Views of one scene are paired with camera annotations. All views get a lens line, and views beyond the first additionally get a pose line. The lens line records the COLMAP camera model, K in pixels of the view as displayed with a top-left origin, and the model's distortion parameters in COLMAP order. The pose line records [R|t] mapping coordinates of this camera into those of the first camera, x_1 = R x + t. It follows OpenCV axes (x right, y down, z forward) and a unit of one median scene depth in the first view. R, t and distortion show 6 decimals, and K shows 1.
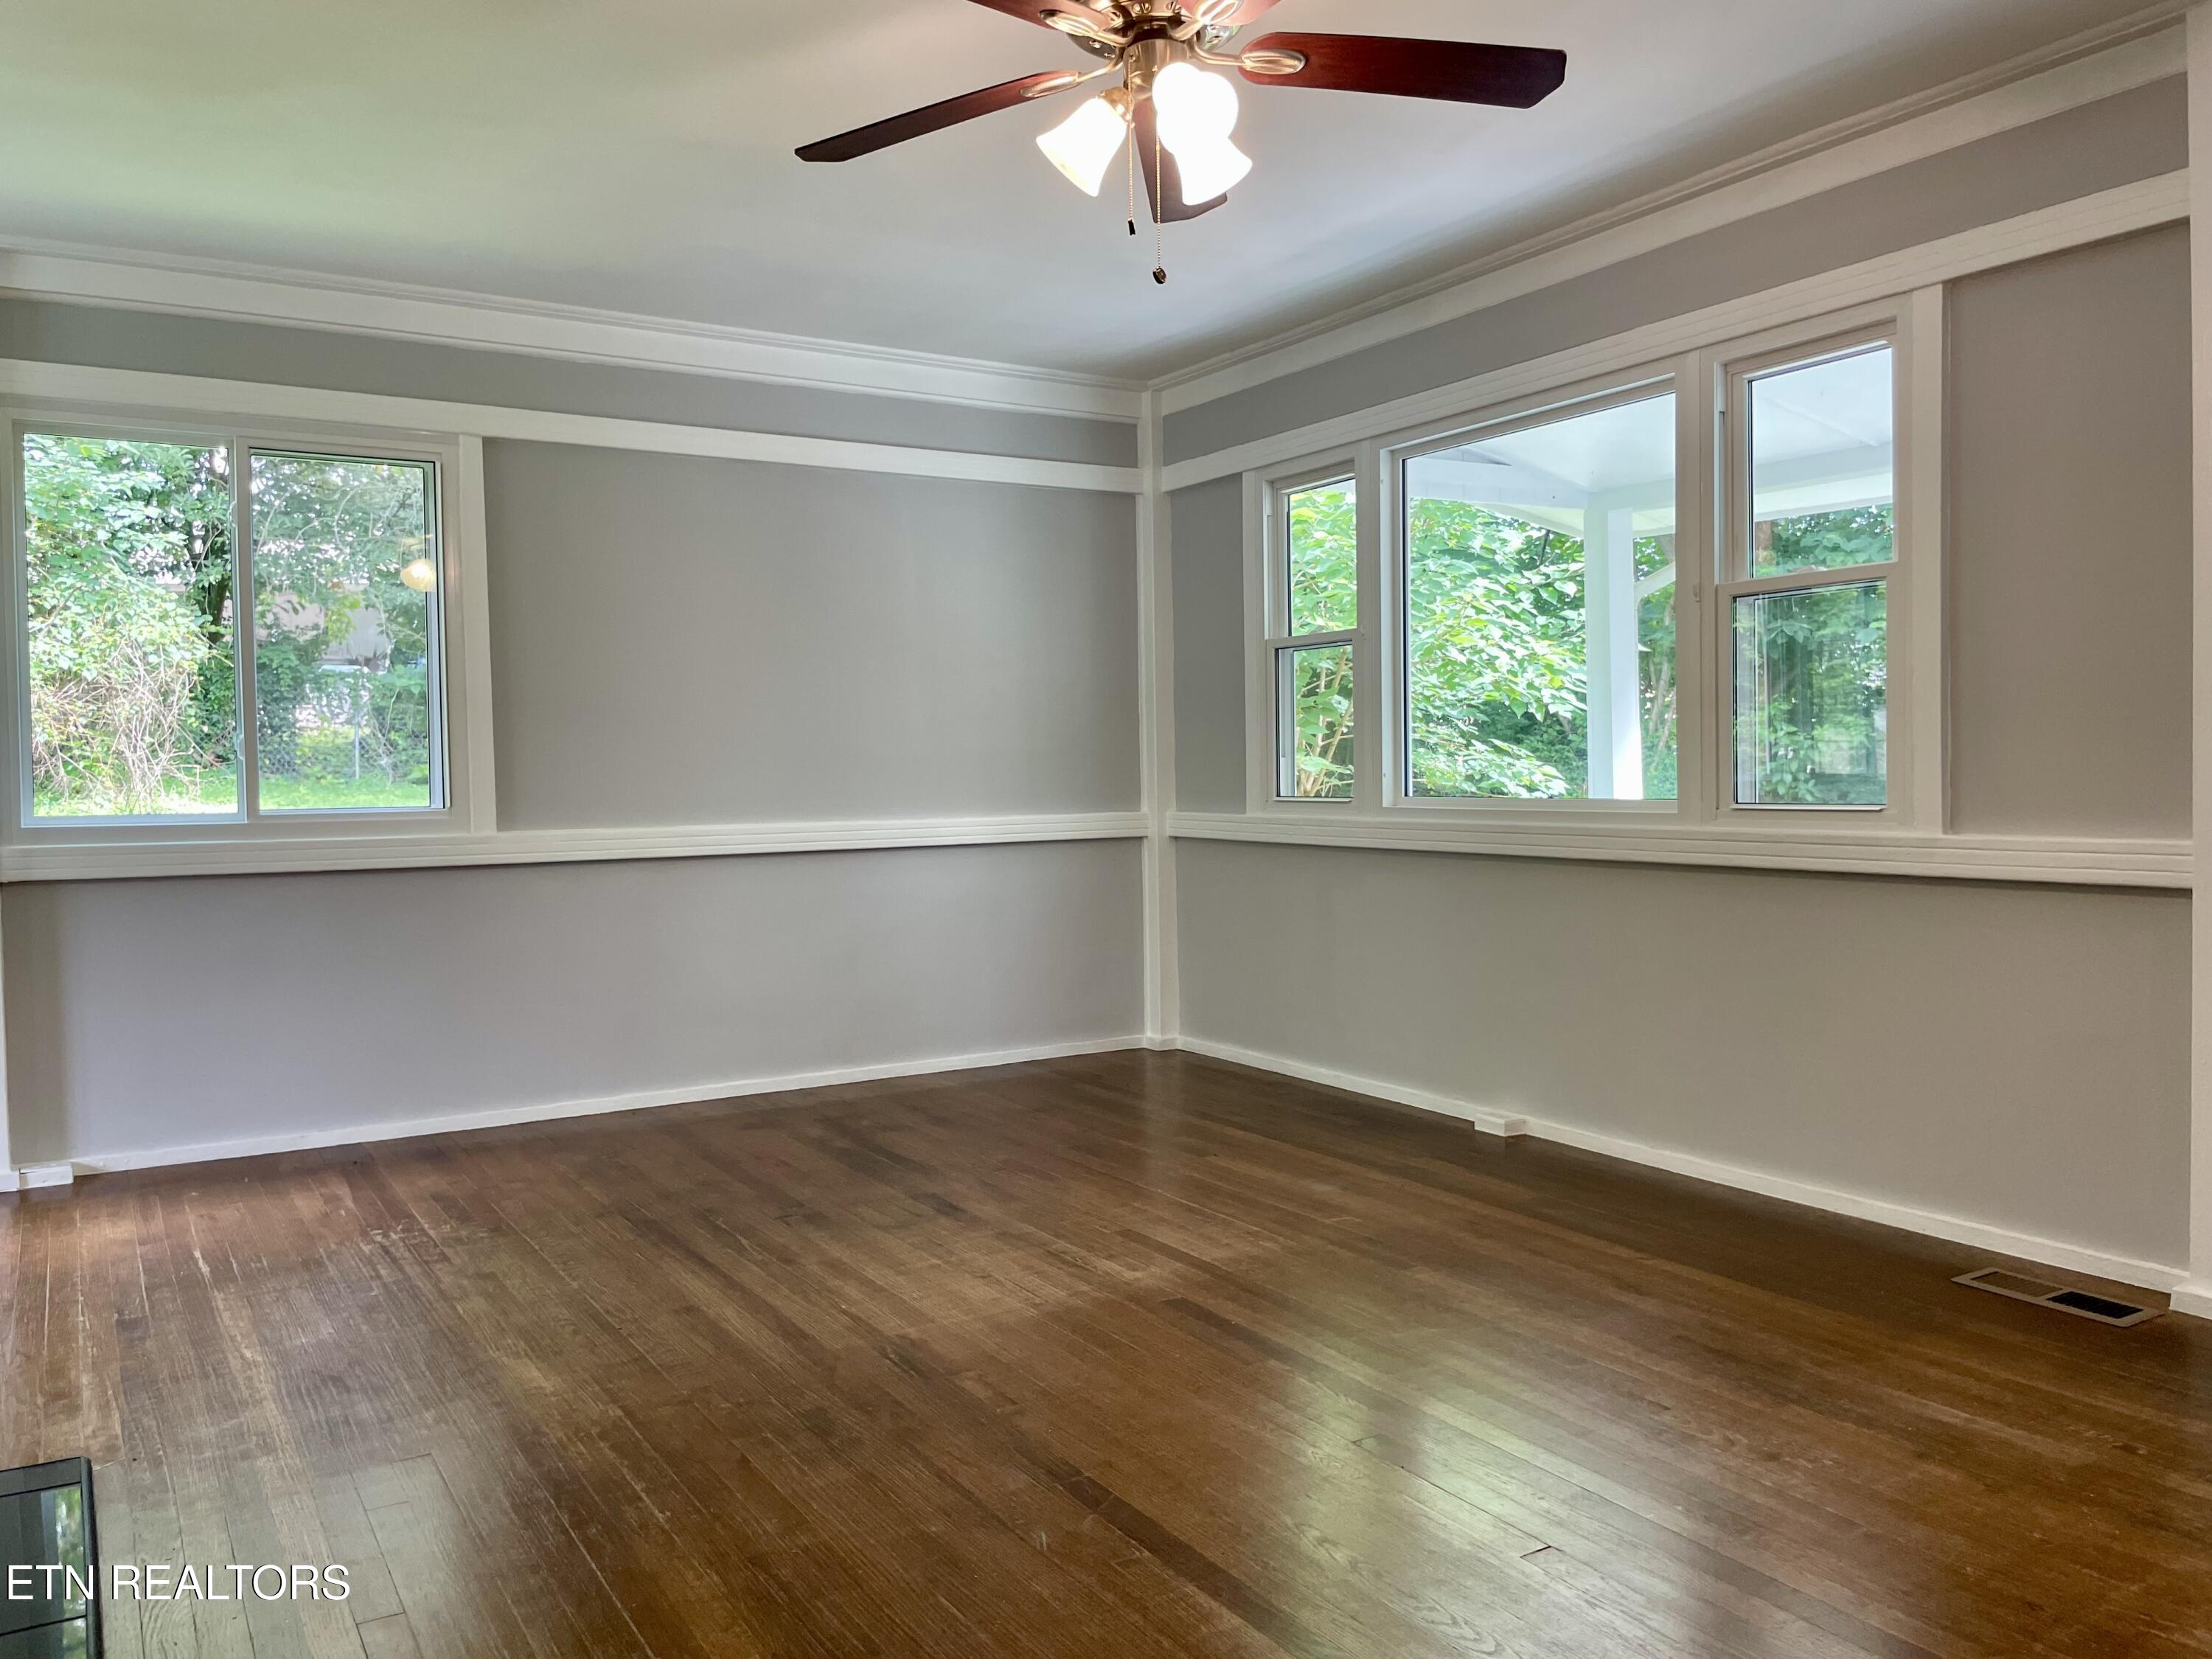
lens RADIAL K [[1701.2, 0, 1170.8], [0, 1701.2, 853.4], [0, 0, 1]] dist [0.058148, -0.034539]
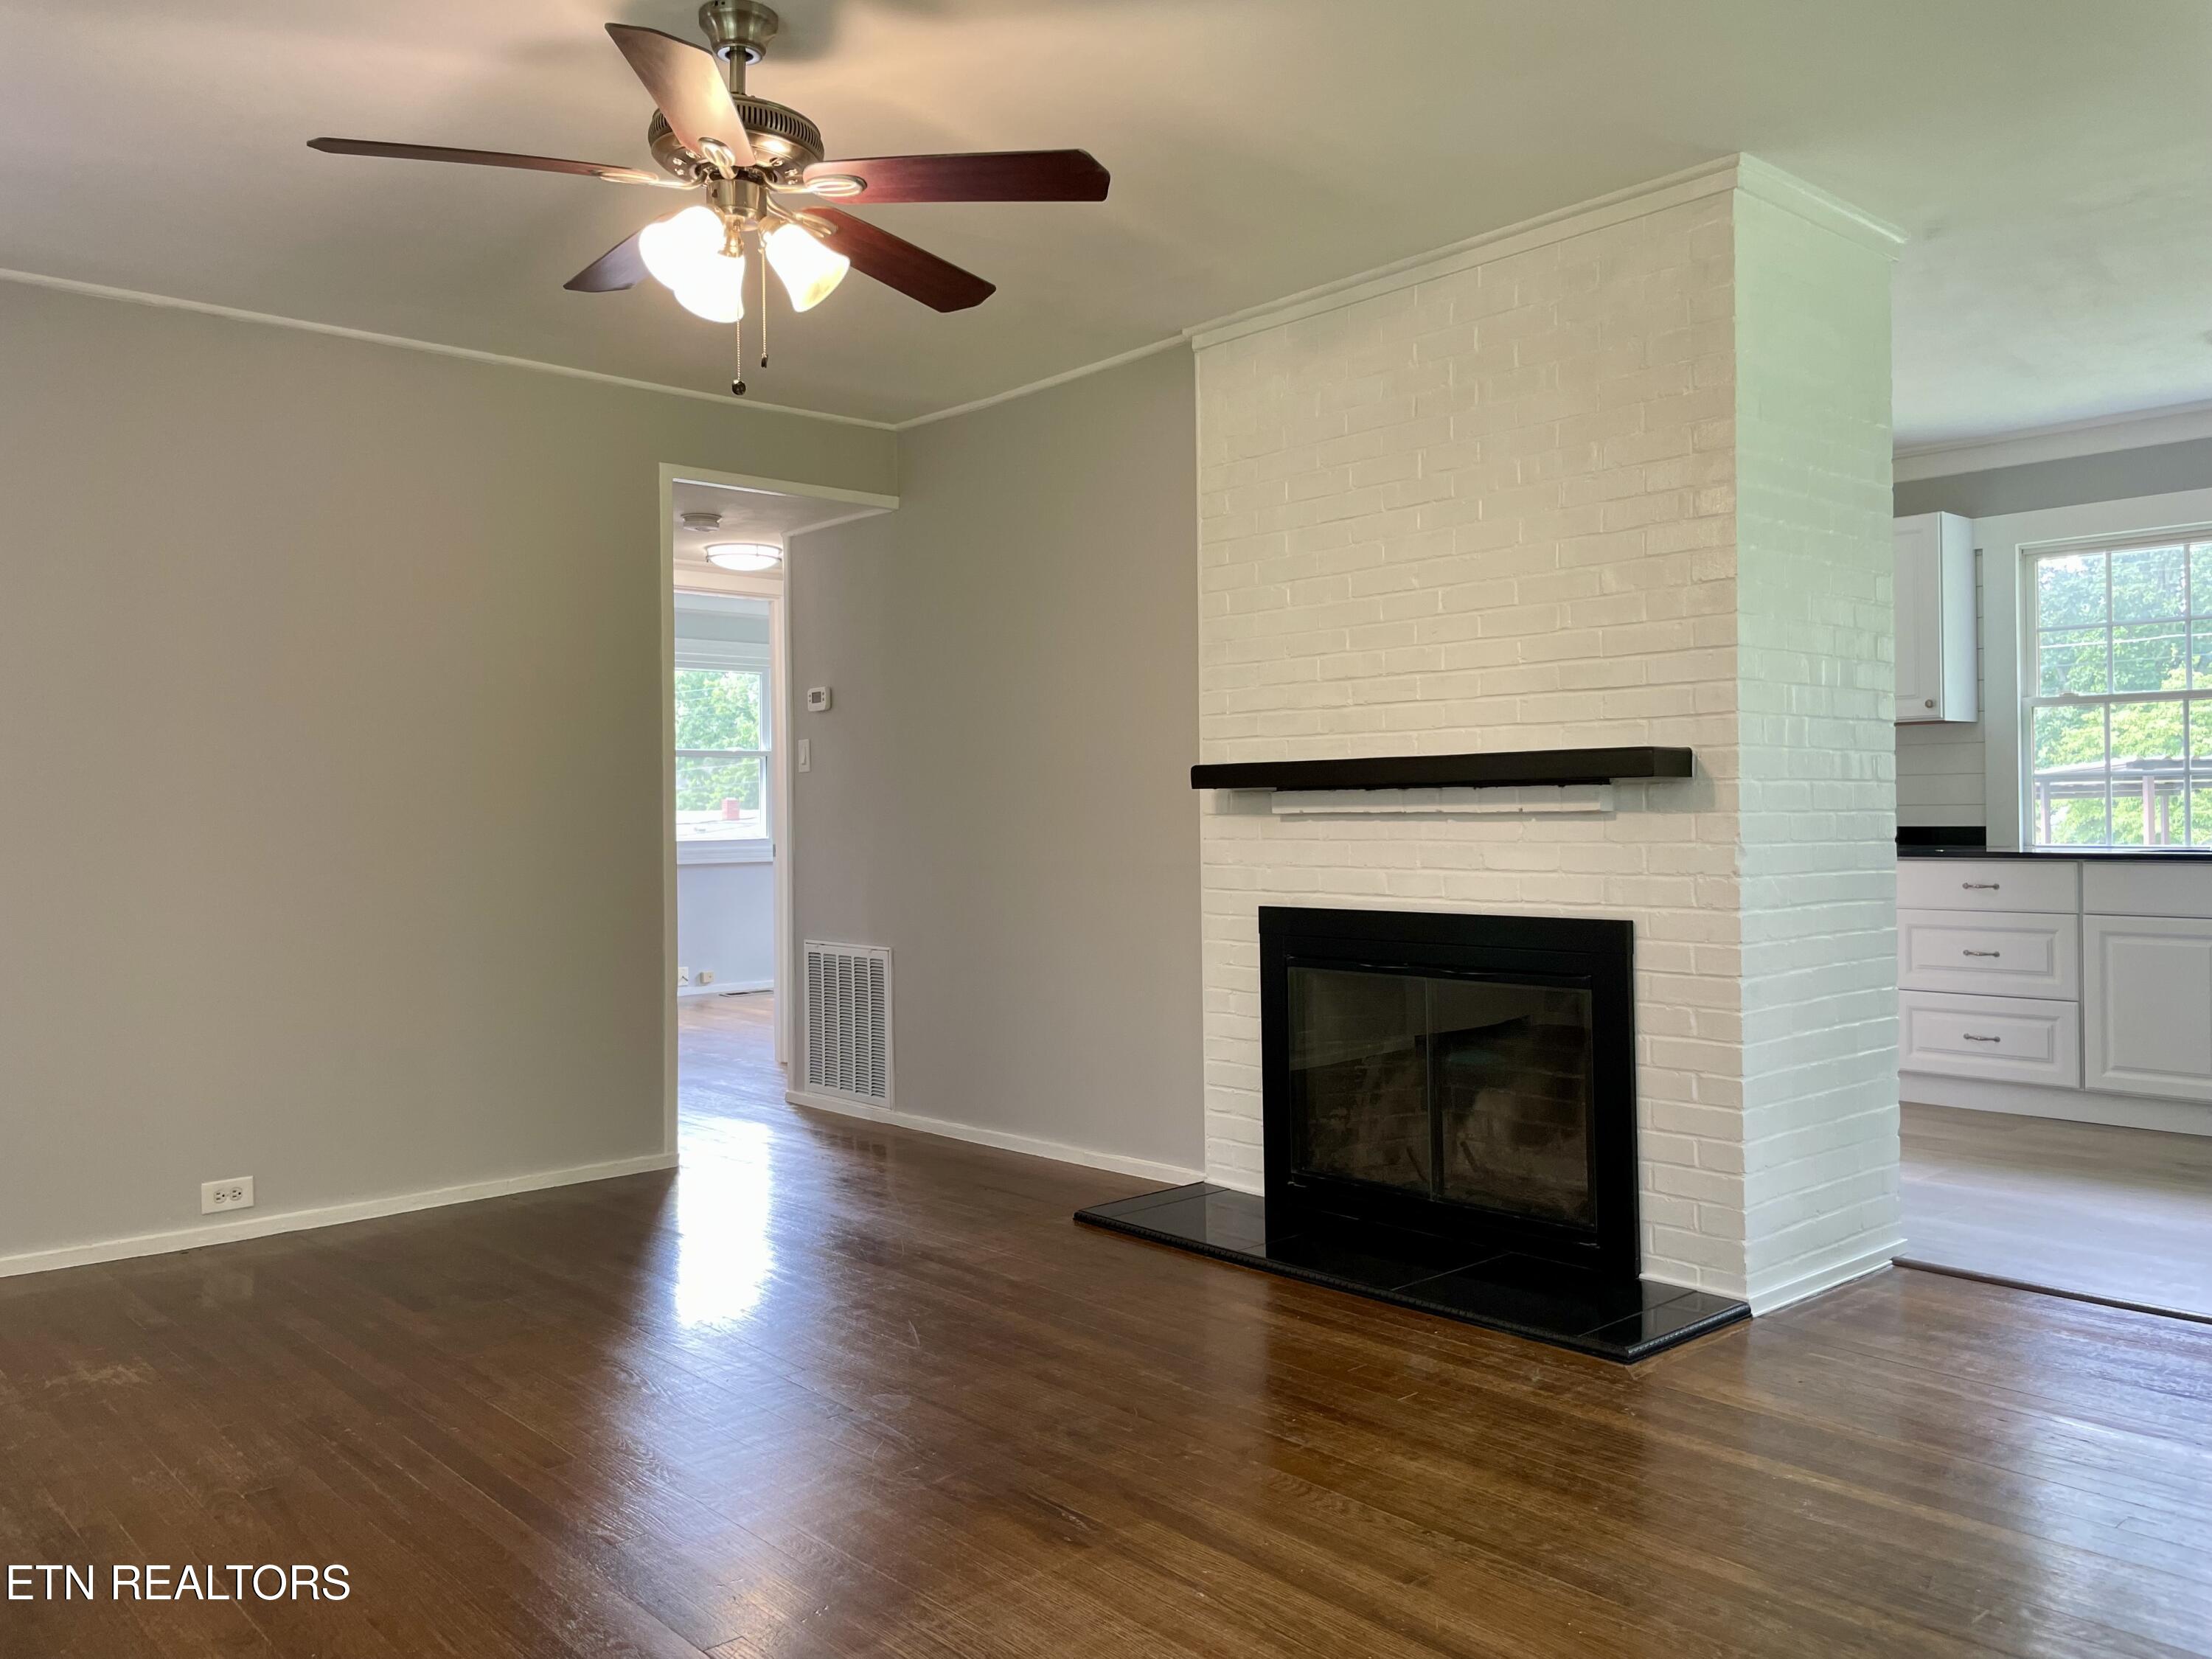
lens RADIAL K [[1701.2, 0, 1093.7], [0, 1701.2, 815.8], [0, 0, 1]] dist [0.058148, -0.034539]
pose [[-0.990132, 0.021770, -0.138439, -0.054309], [0.014702, 0.998545, 0.051875, -0.081569], [0.139367, 0.049328, -0.989011, 1.559047]]
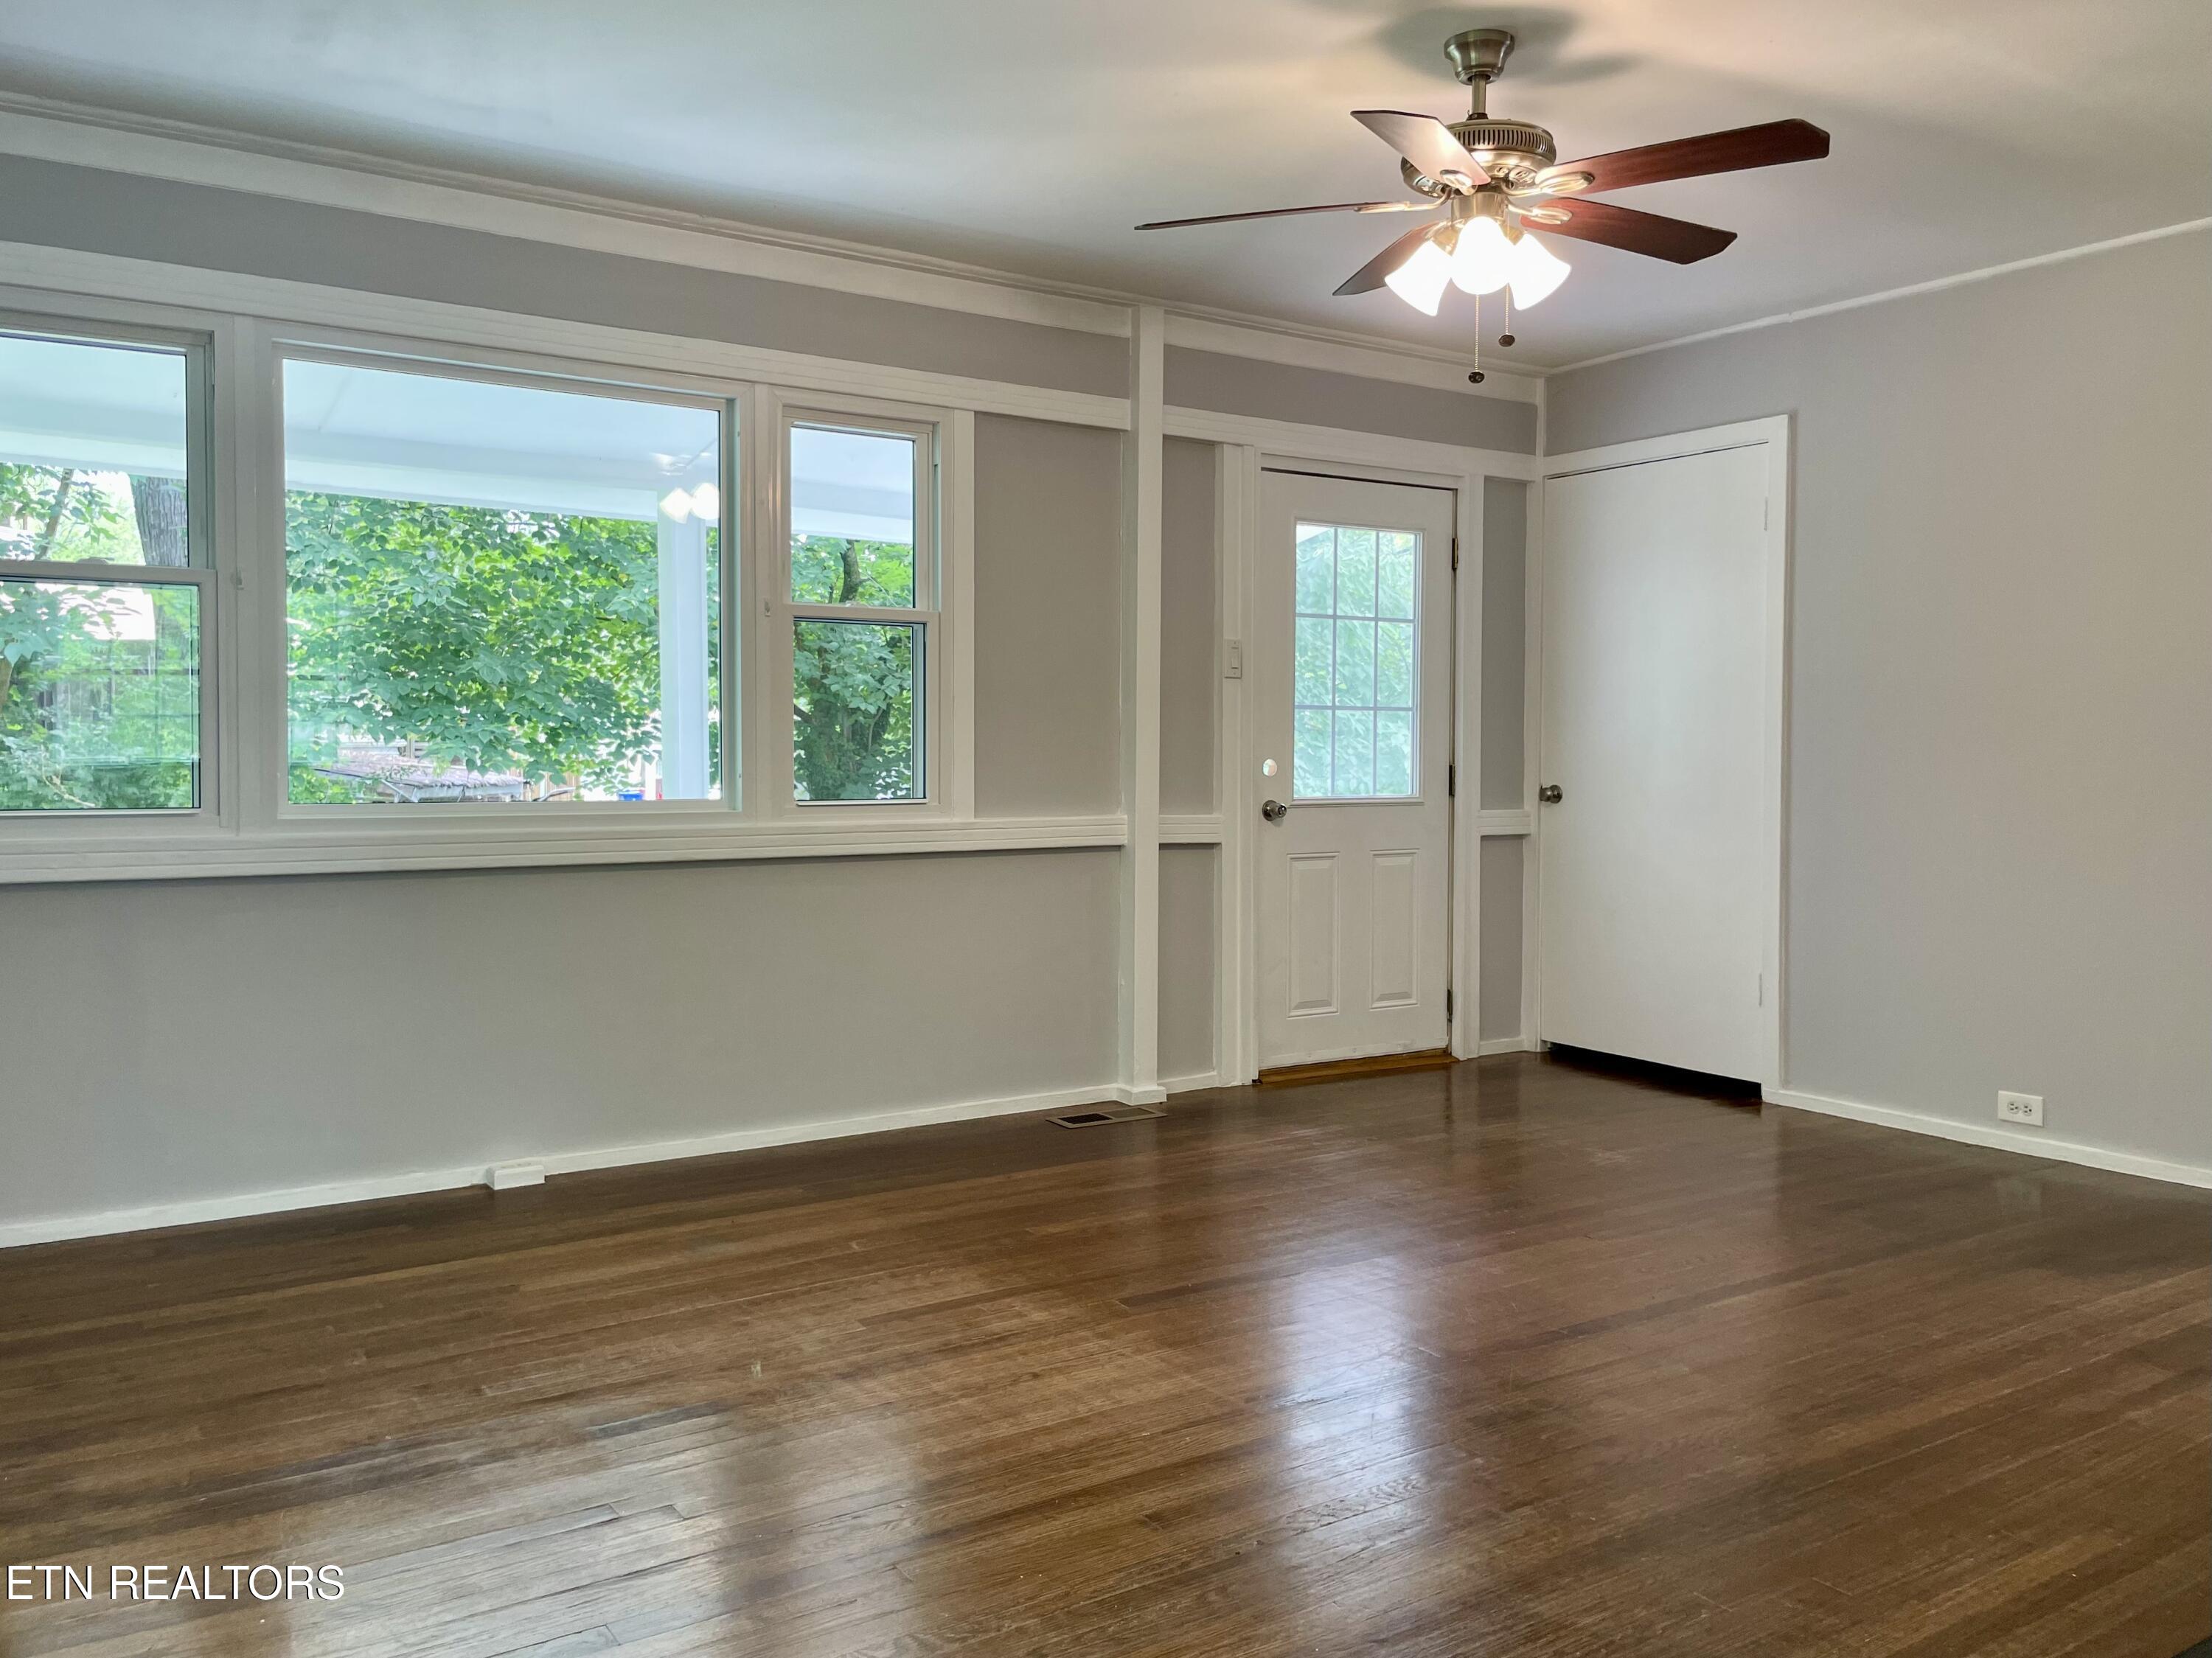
lens RADIAL K [[1701.1, 0, 1110.6], [0, 1701.1, 837.4], [0, 0, 1]] dist [0.058148, -0.034539]
pose [[-0.012875, -0.039176, 0.999149, -0.923290], [0.047941, 0.998059, 0.039751, -0.046135], [-0.998767, 0.048412, -0.010972, 0.945634]]
